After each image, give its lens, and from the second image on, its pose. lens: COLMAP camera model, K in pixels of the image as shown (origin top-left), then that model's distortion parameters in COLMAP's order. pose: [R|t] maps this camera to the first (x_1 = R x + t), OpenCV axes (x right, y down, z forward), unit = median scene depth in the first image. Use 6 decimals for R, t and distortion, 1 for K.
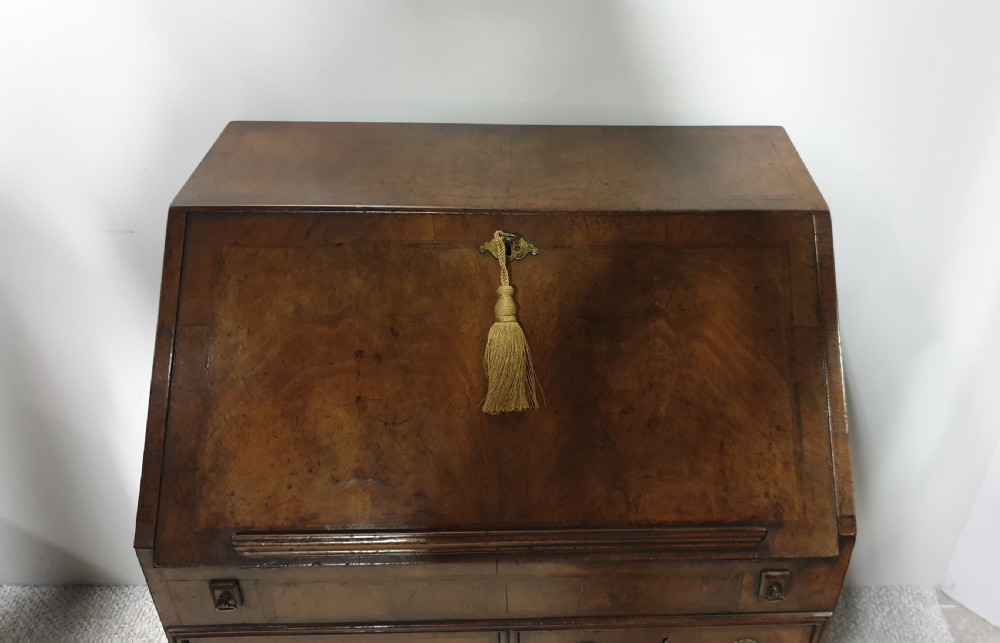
lens RADIAL K [[860.9, 0, 594.9], [0, 860.9, 321.9], [0, 0, 1]] dist [0.166481, -0.449386]
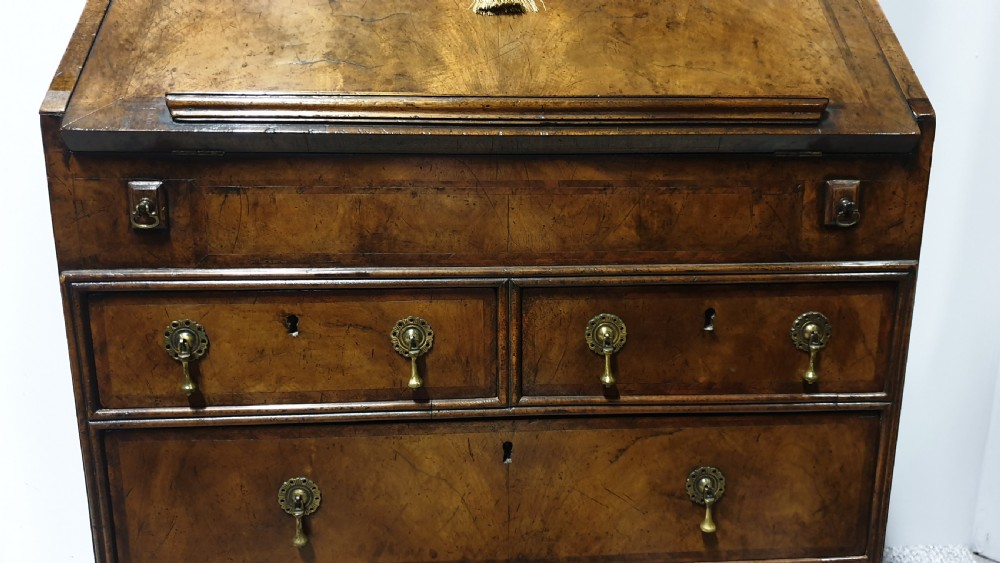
lens RADIAL K [[781.0, 0, 522.4], [0, 781.0, 280.6], [0, 0, 1]] dist [-0.000652, -0.000954]
pose [[0.999186, -0.032553, 0.023834, -0.107903], [0.039071, 0.928042, -0.370420, 0.631947], [-0.010060, 0.371049, 0.928559, 0.373508]]
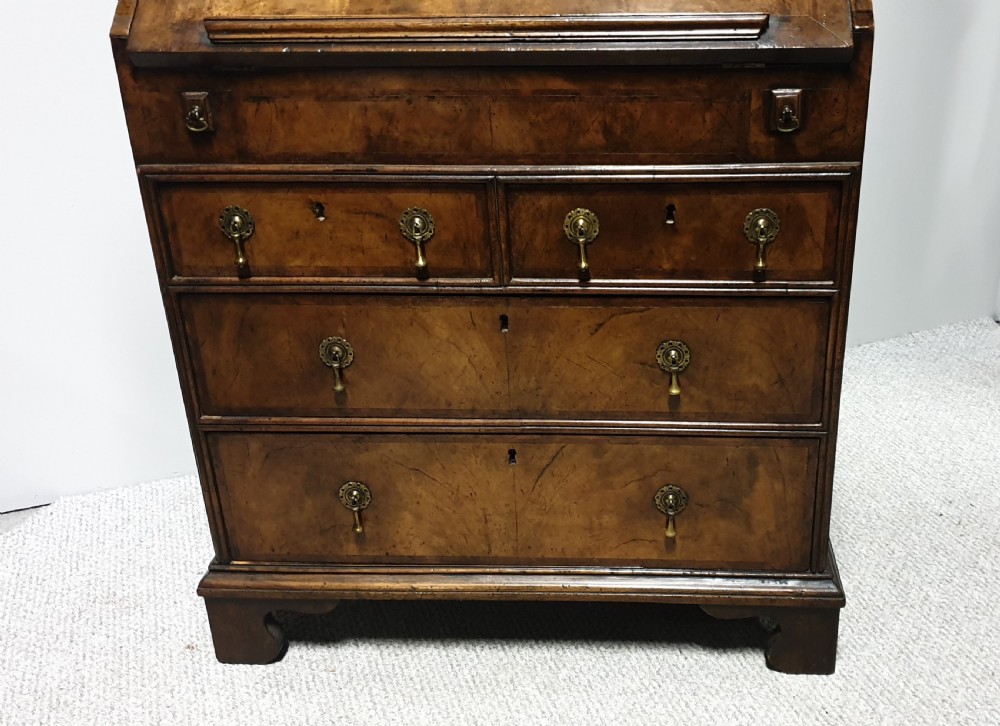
lens RADIAL K [[1009.7, 0, 613.3], [0, 1009.7, 363.0], [0, 0, 1]] dist [0.155055, -0.443518]
pose [[0.994166, -0.001353, -0.107853, 0.144336], [-0.017270, 0.985024, -0.171548, 0.751766], [0.106470, 0.172410, 0.979254, 0.006276]]
